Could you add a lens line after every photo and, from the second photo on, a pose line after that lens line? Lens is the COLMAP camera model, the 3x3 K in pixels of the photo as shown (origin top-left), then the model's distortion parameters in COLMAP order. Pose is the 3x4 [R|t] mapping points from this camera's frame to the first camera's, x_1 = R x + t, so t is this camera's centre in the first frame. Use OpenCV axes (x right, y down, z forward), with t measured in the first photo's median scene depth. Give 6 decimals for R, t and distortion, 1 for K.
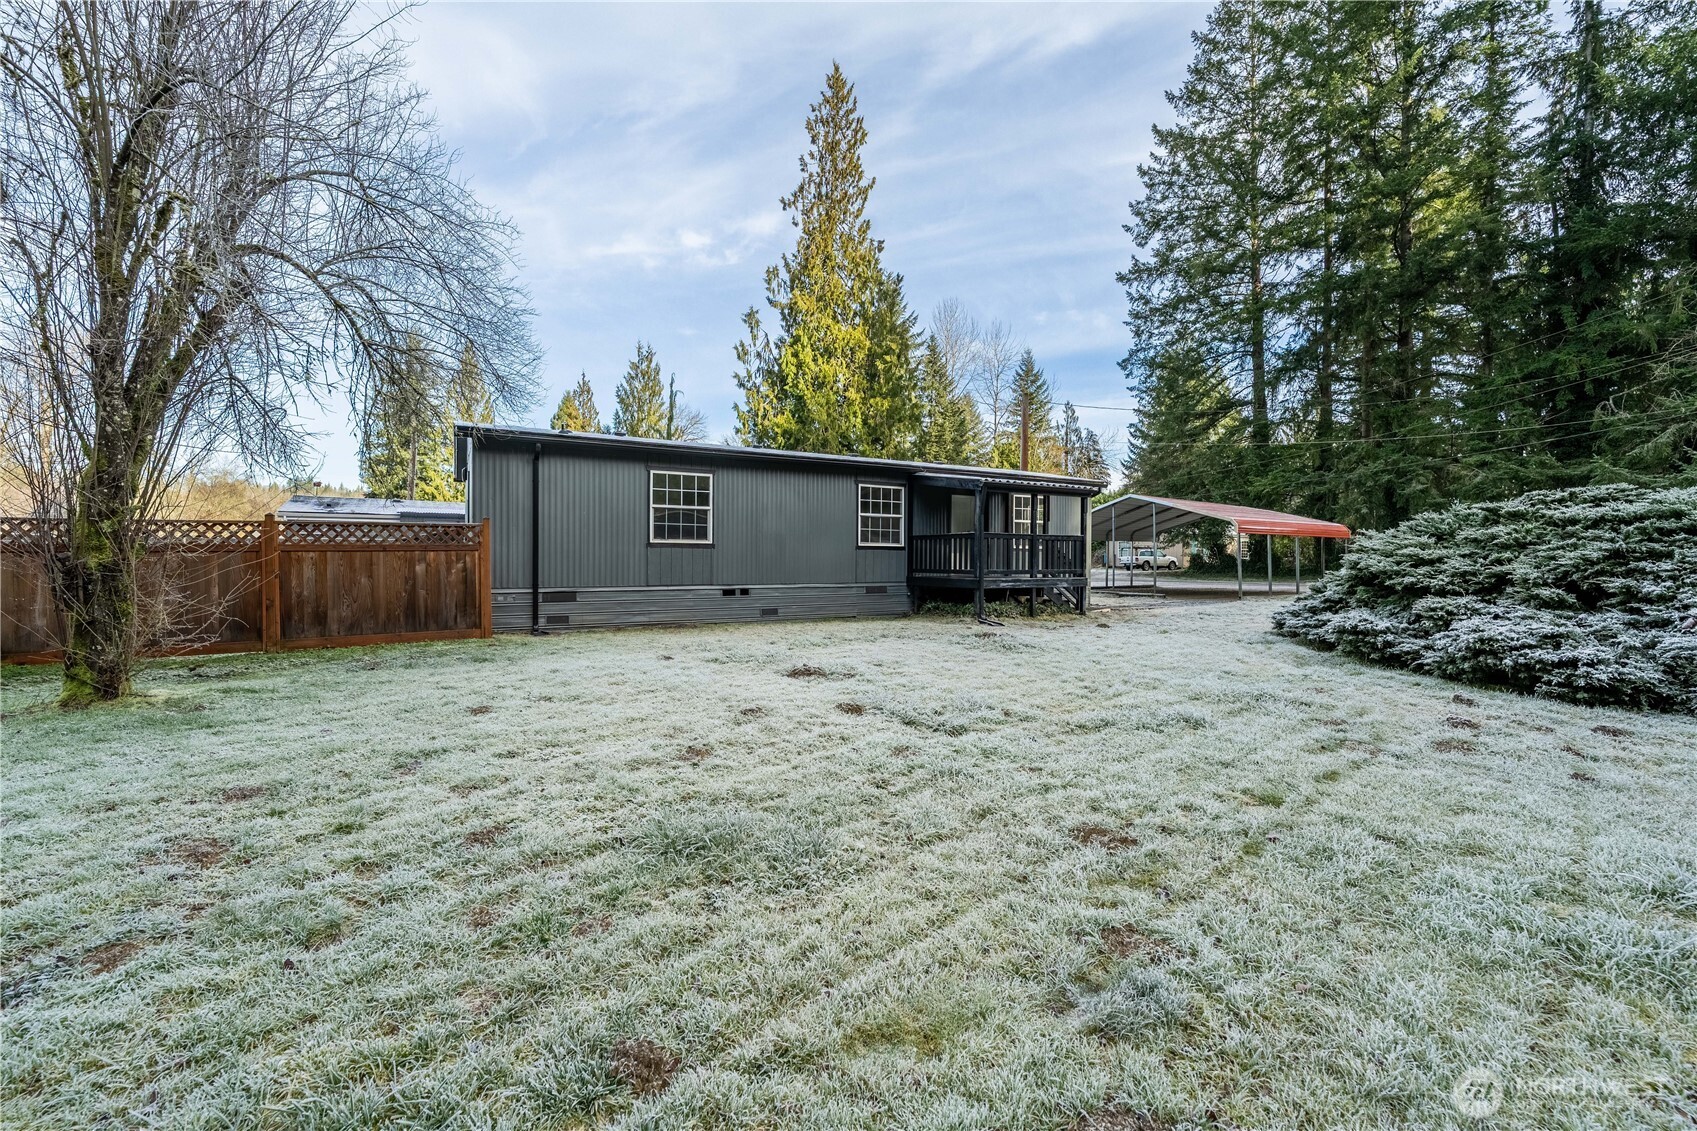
lens RADIAL K [[686.7, 0, 849.4], [0, 686.7, 563.6], [0, 0, 1]] dist [-0.001746, -0.000390]
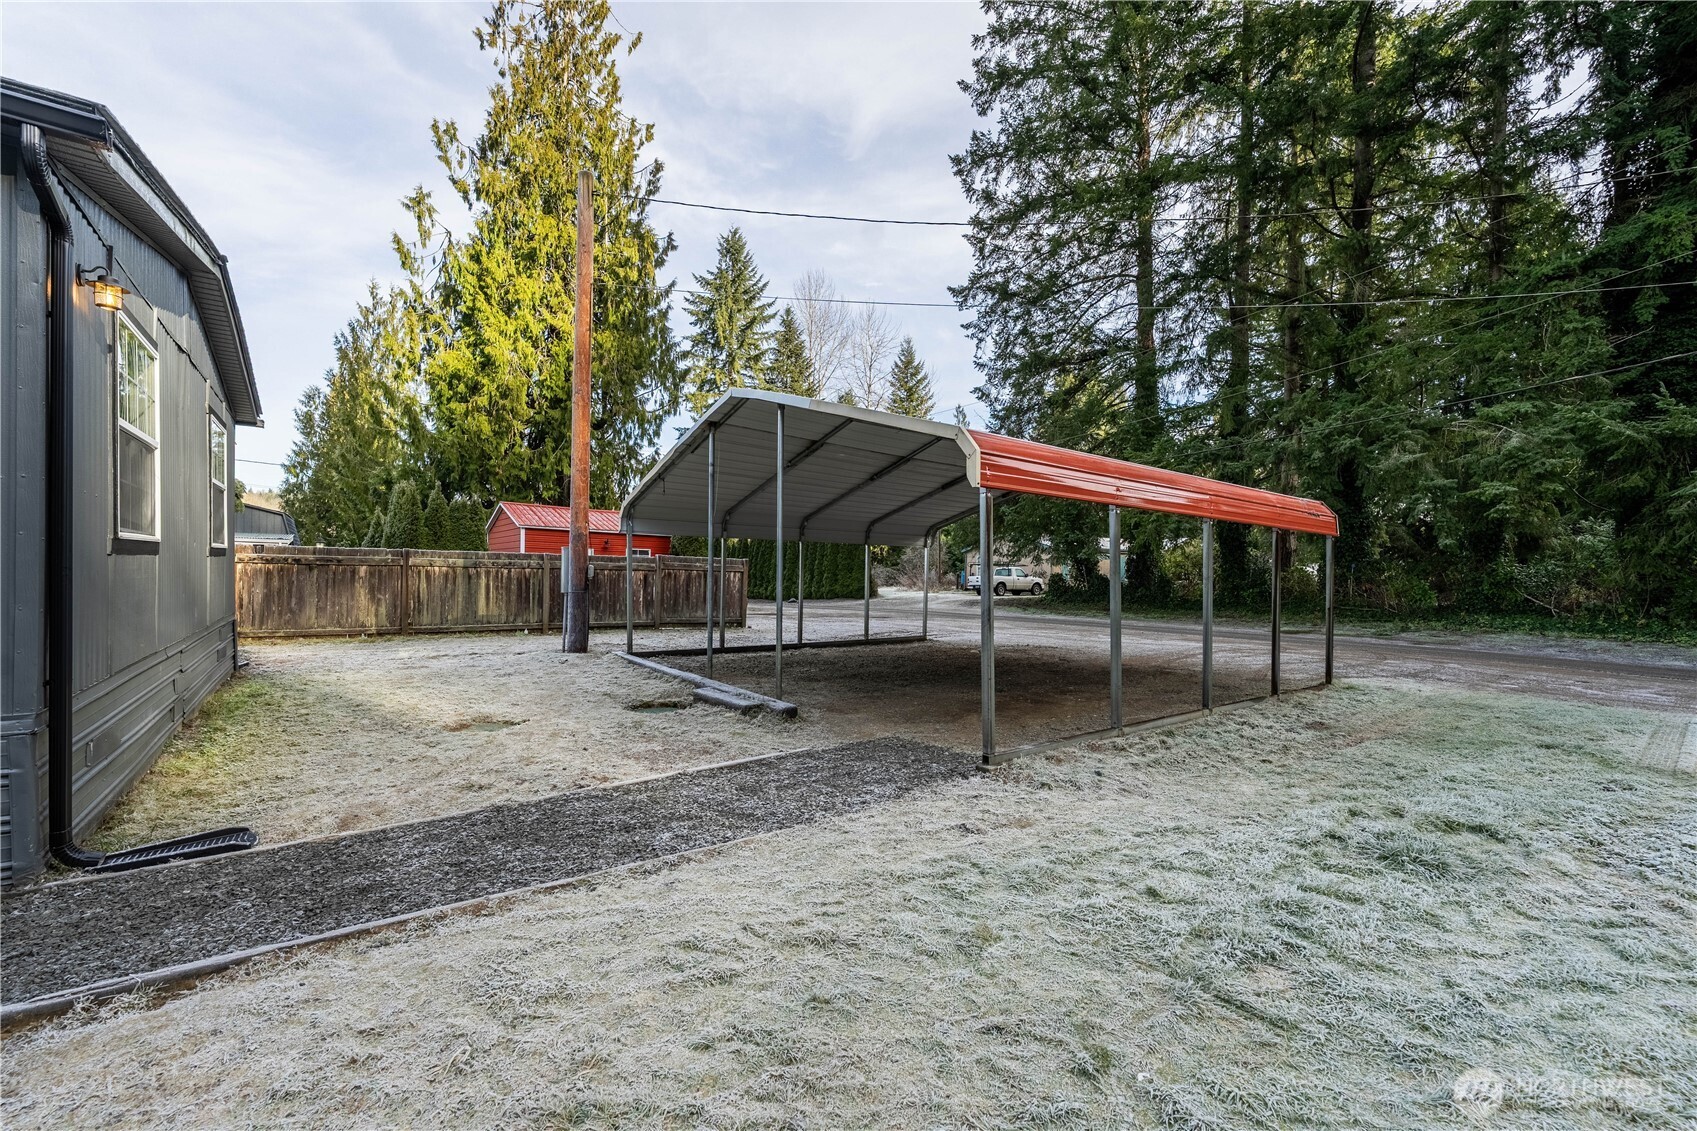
lens RADIAL K [[686.7, 0, 846.8], [0, 686.7, 578.4], [0, 0, 1]] dist [-0.001746, -0.000390]
pose [[0.993742, 0.016080, 0.110541, 0.222565], [-0.015722, 0.999868, -0.004102, -0.003501], [-0.110592, 0.002339, 0.993863, 0.345042]]
